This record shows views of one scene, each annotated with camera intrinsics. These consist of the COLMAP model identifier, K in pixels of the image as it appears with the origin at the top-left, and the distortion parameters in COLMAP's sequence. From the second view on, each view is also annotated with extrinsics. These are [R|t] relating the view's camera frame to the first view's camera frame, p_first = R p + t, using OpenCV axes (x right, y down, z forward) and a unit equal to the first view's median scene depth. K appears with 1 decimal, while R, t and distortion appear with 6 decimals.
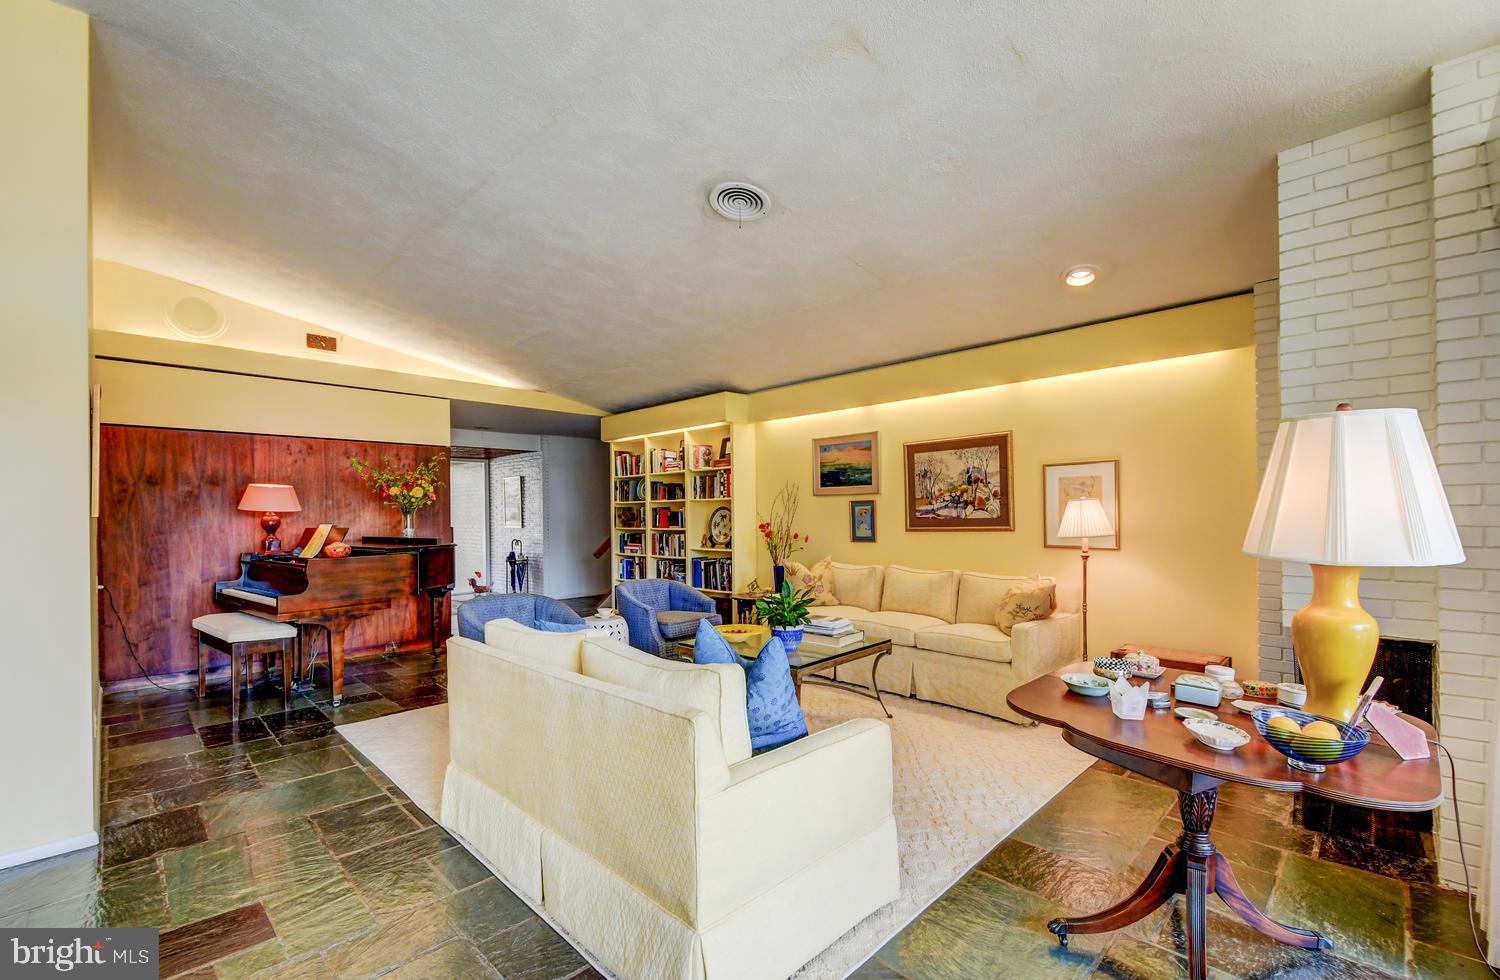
lens RADIAL K [[641.9, 0, 744.5], [0, 641.9, 515.0], [0, 0, 1]] dist [0.035061, -0.021920]
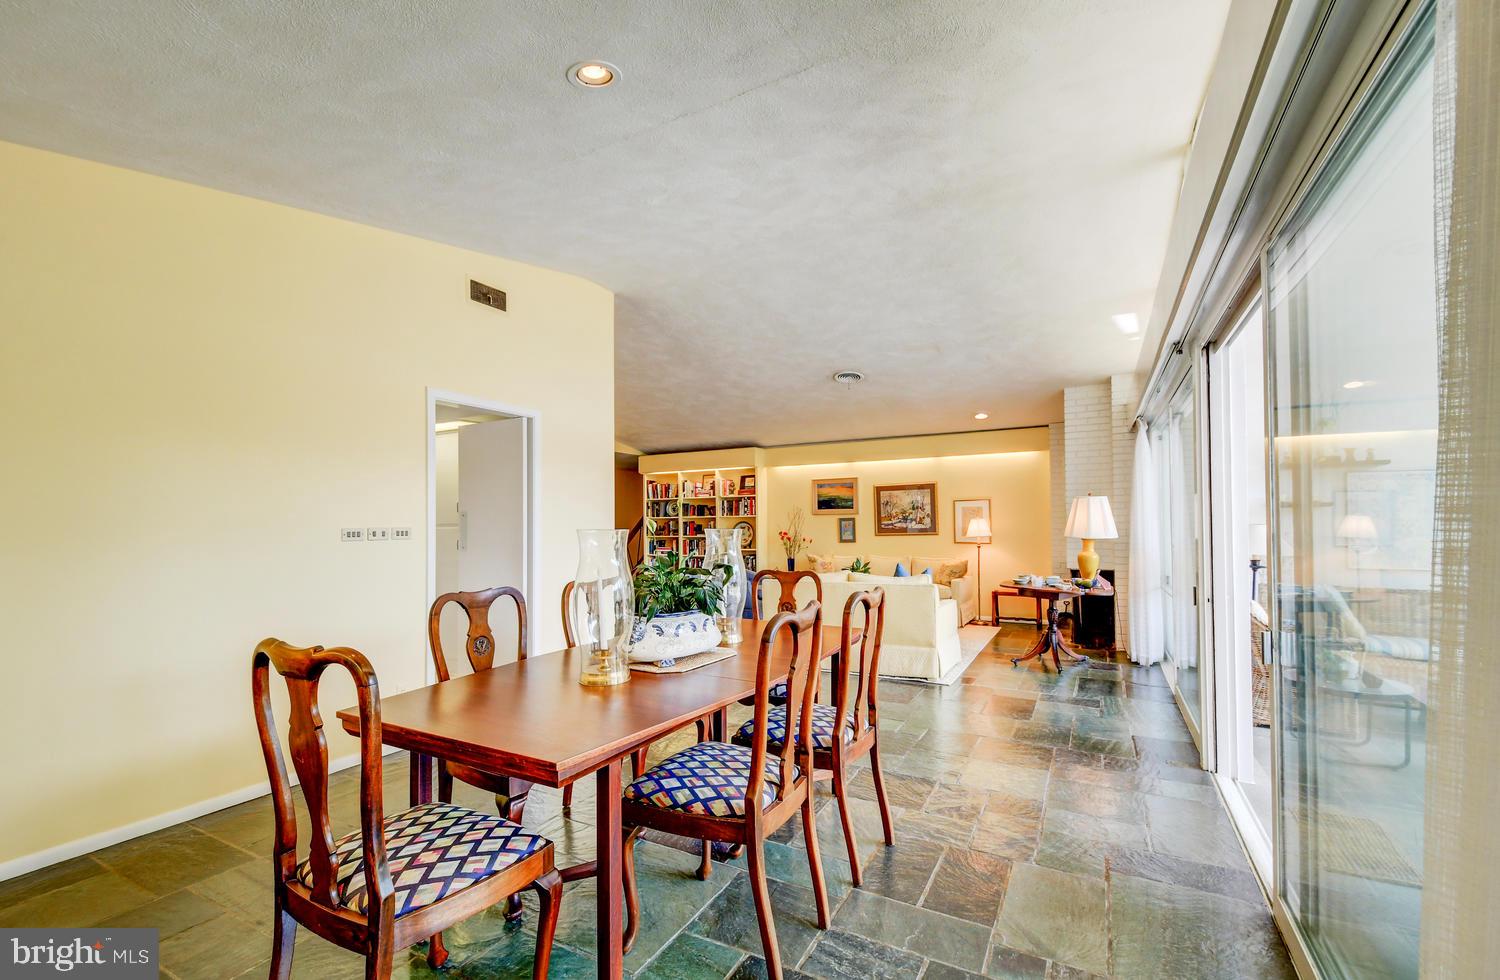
lens RADIAL K [[641.9, 0, 744.5], [0, 641.9, 515.0], [0, 0, 1]] dist [0.035061, -0.021920]
pose [[0.959684, 0.005681, 0.281024, -0.508953], [0.000235, 0.999779, -0.021015, 0.004843], [-0.281082, 0.020234, 0.959470, -0.502272]]
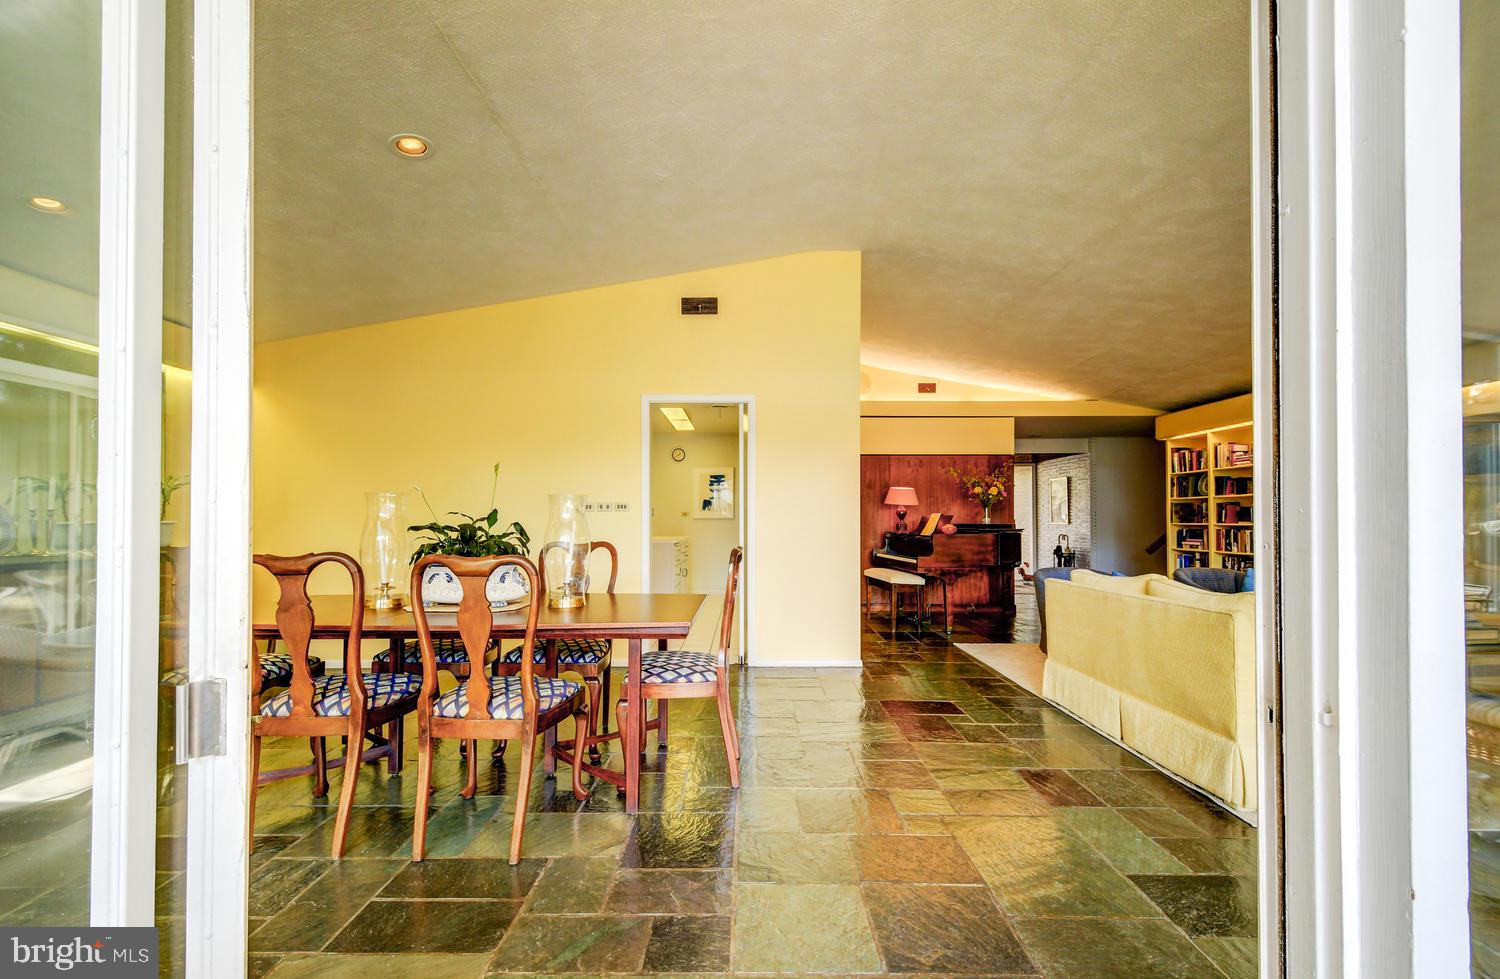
lens RADIAL K [[628.1, 0, 725.8], [0, 628.1, 508.8], [0, 0, 1]] dist [0.001843, -0.000023]
pose [[0.687536, 0.000363, -0.726151, 0.049207], [-0.010630, 0.999898, -0.009565, 0.018771], [0.726073, 0.014295, 0.687469, -0.266761]]
